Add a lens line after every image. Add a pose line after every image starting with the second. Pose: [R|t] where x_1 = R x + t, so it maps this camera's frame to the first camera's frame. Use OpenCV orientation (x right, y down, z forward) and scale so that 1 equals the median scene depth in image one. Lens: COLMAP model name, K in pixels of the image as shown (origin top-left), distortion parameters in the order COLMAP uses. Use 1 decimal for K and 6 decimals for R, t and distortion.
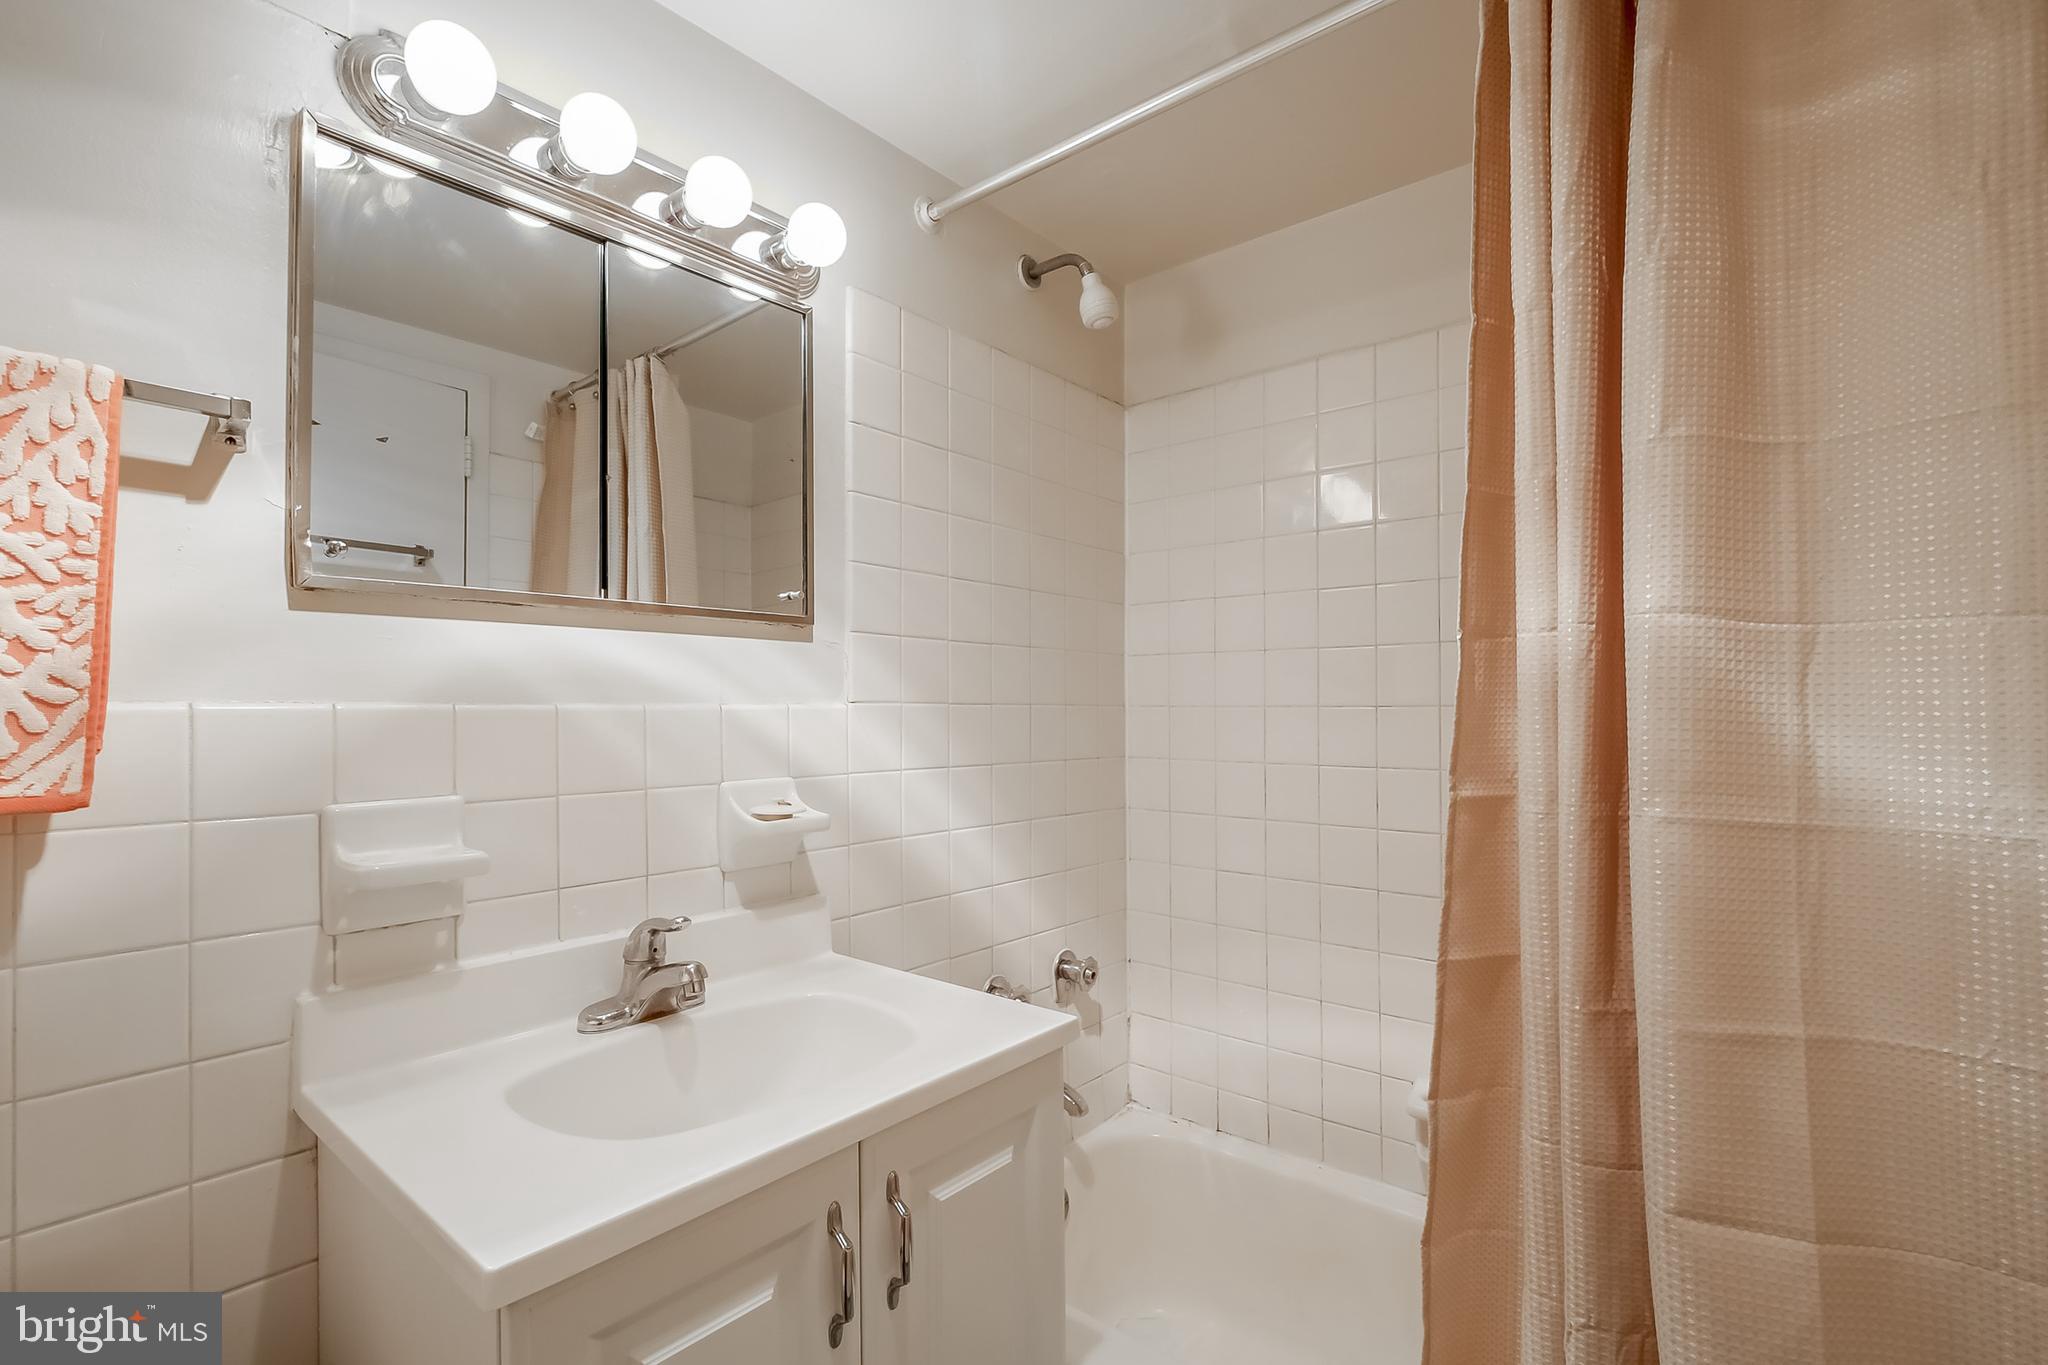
lens RADIAL K [[932.7, 0, 1025.3], [0, 932.7, 699.7], [0, 0, 1]] dist [-0.009951, 0.000318]
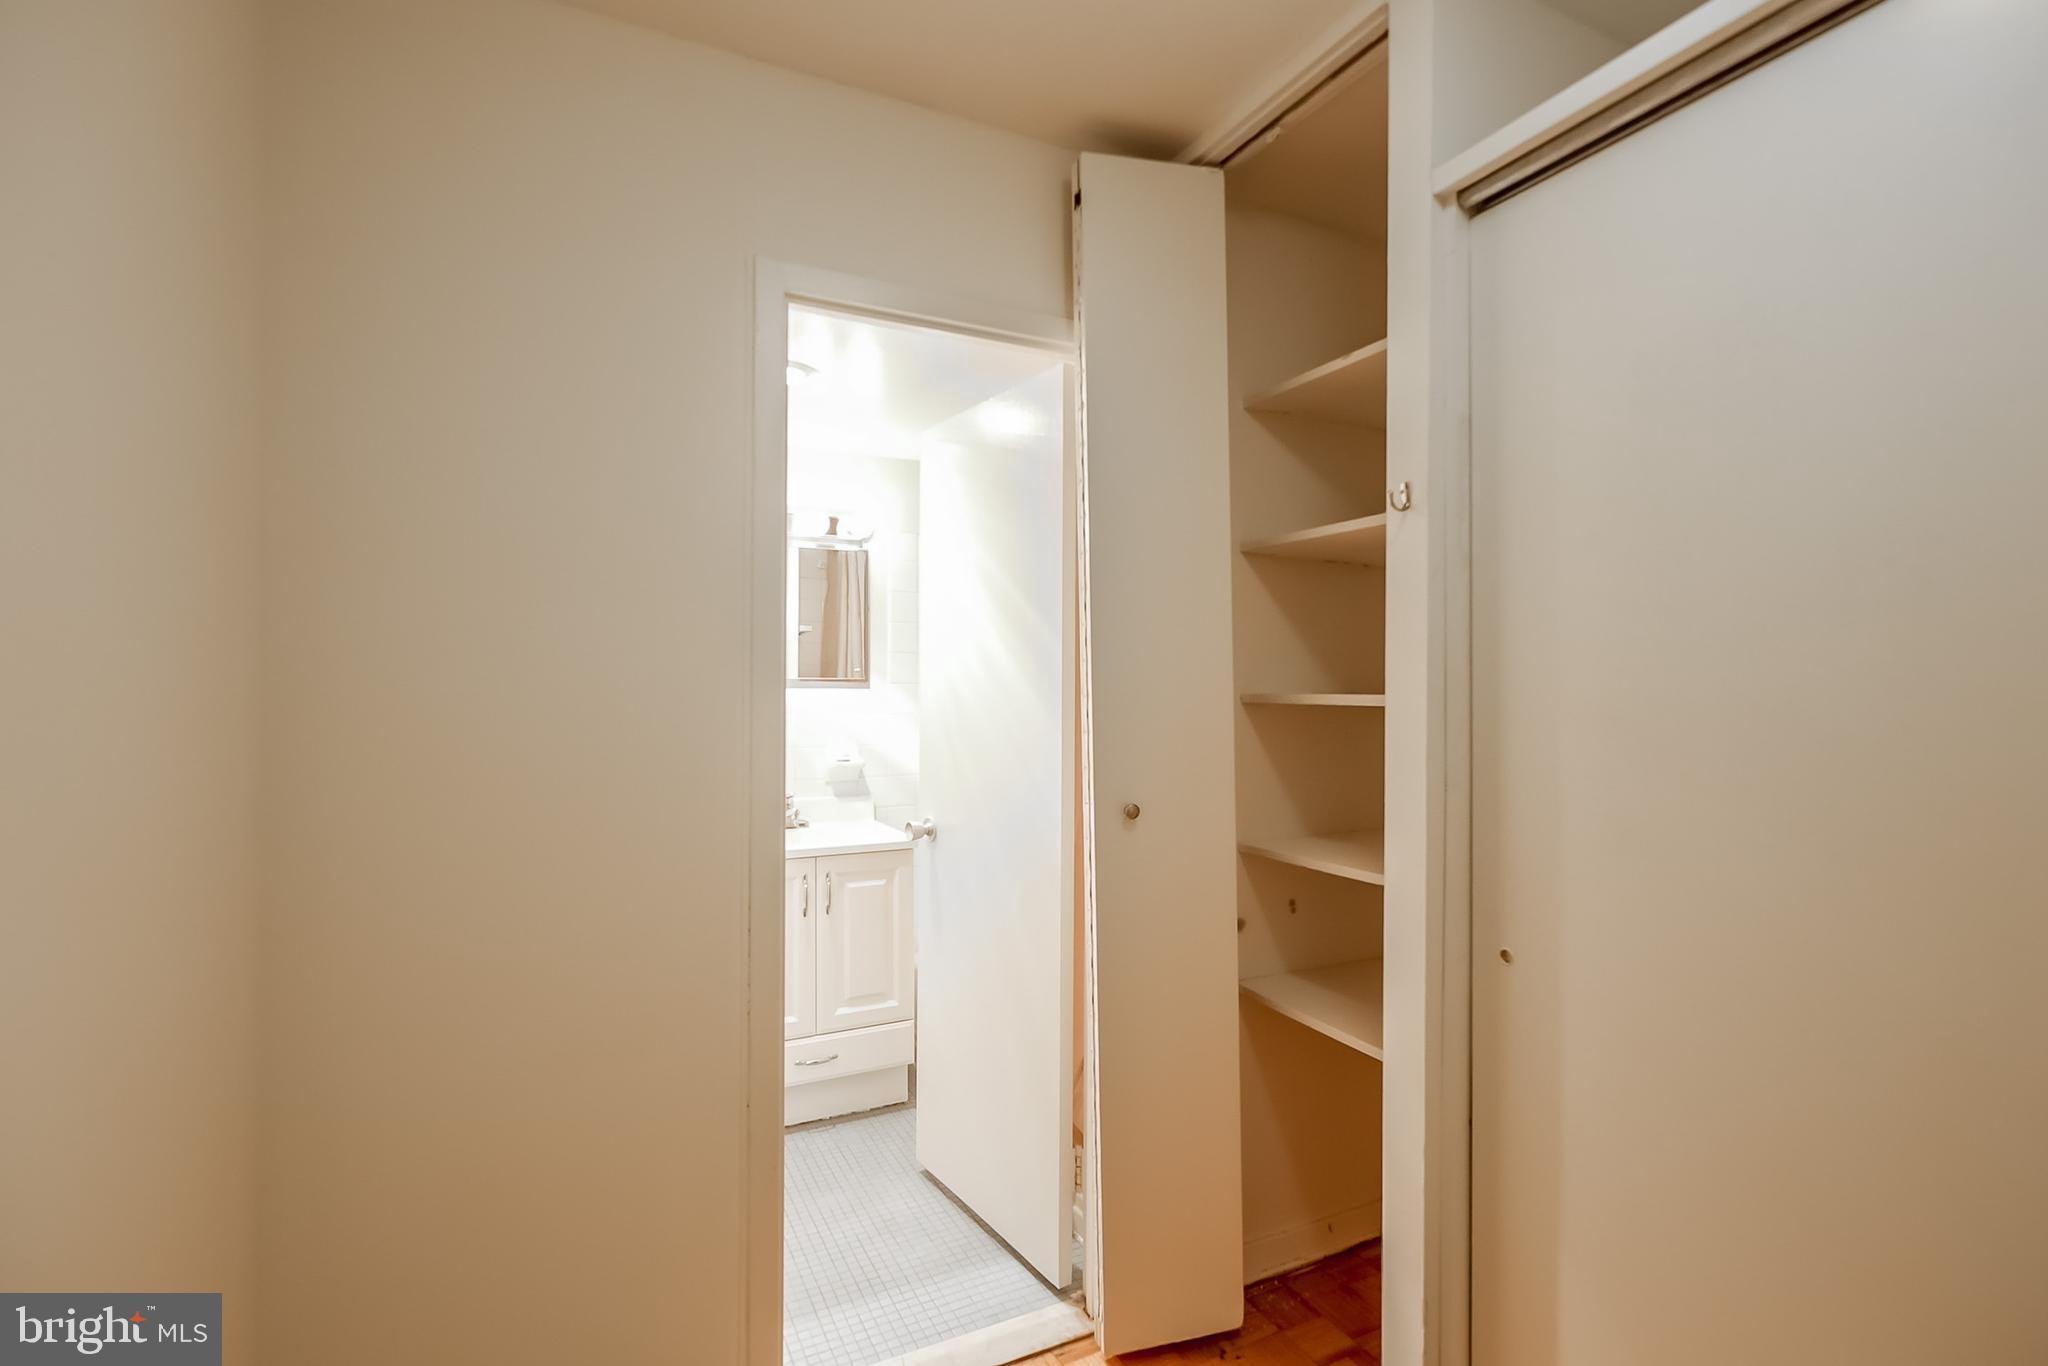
lens RADIAL K [[932.7, 0, 1024.3], [0, 932.7, 680.5], [0, 0, 1]] dist [-0.009951, 0.000318]
pose [[0.910756, -0.004527, -0.412921, 1.154517], [0.005625, 0.999983, 0.001444, -0.086770], [0.412907, -0.003638, 0.910766, -1.034631]]
